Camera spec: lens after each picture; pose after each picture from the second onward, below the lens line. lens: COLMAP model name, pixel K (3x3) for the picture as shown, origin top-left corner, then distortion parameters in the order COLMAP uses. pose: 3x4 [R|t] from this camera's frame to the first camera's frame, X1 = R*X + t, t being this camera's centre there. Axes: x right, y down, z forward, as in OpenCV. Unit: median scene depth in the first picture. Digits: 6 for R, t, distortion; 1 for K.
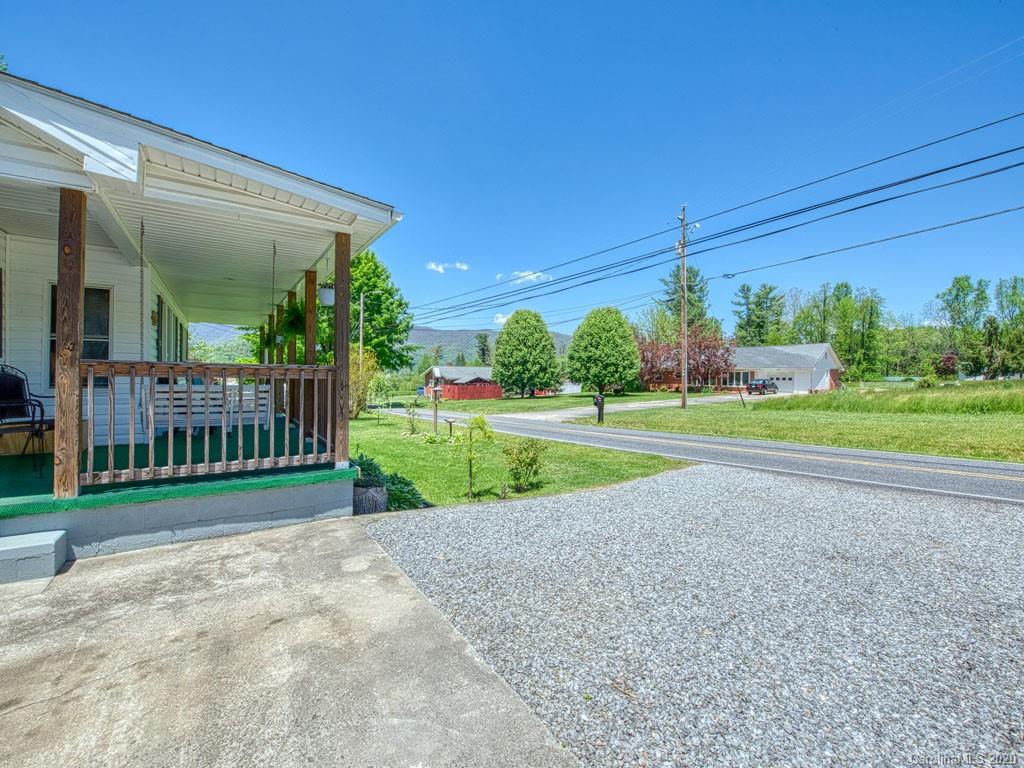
lens RADIAL K [[419.0, 0, 502.2], [0, 419.0, 382.6], [0, 0, 1]] dist [-0.015040, -0.000284]
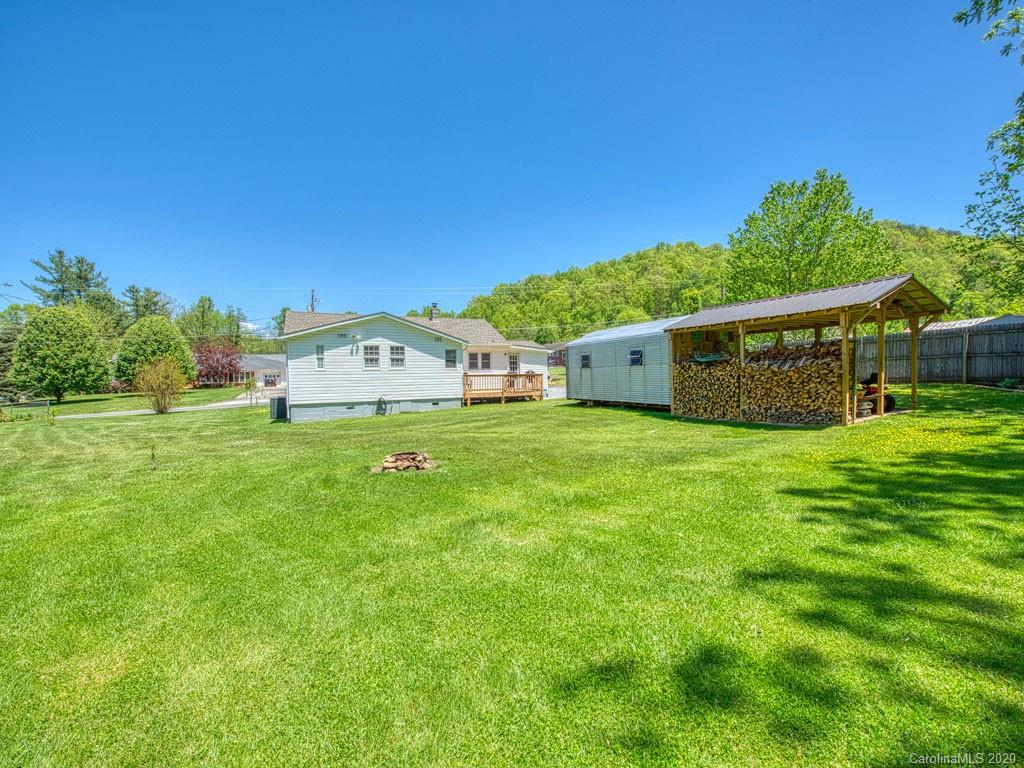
lens RADIAL K [[437.5, 0, 509.8], [0, 437.5, 388.7], [0, 0, 1]] dist [-0.000459, -0.000087]
pose [[0.142946, -0.049722, 0.988481, -0.820547], [0.031650, 0.998456, 0.045647, -0.008126], [-0.989224, 0.024761, 0.144299, -0.130622]]
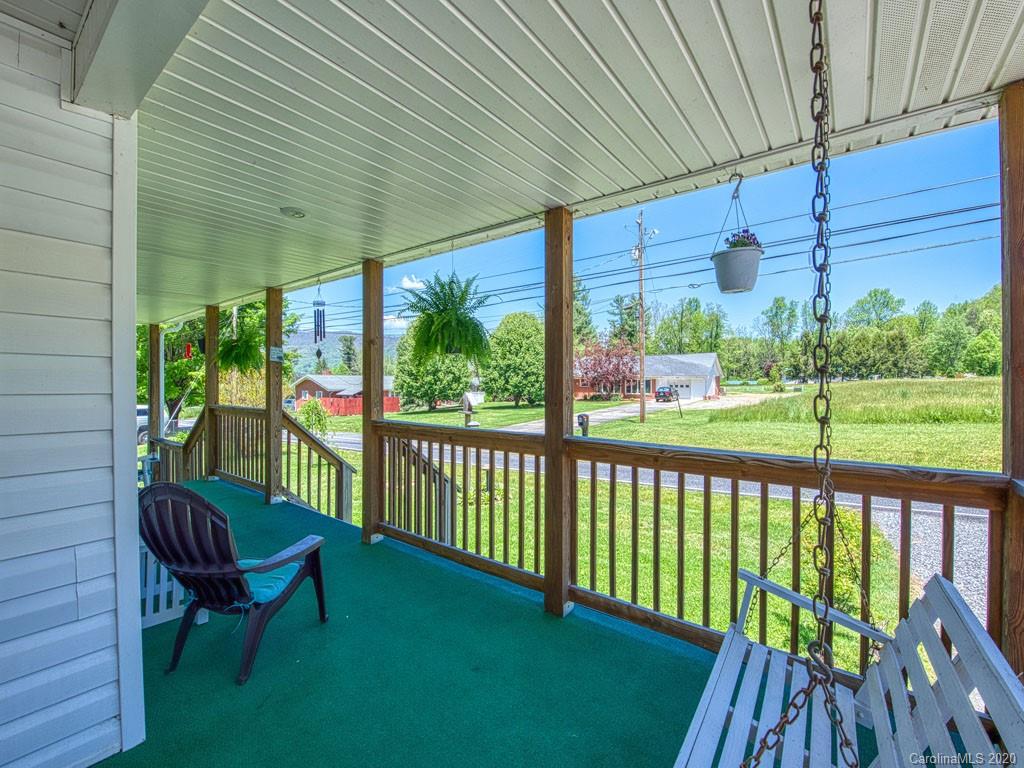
lens RADIAL K [[437.5, 0, 509.8], [0, 437.5, 388.7], [0, 0, 1]] dist [-0.000459, -0.000087]
pose [[0.945049, -0.016342, 0.326519, -0.098957], [0.016170, 0.999864, 0.003243, -0.012770], [-0.326528, 0.002215, 0.945185, 0.084766]]
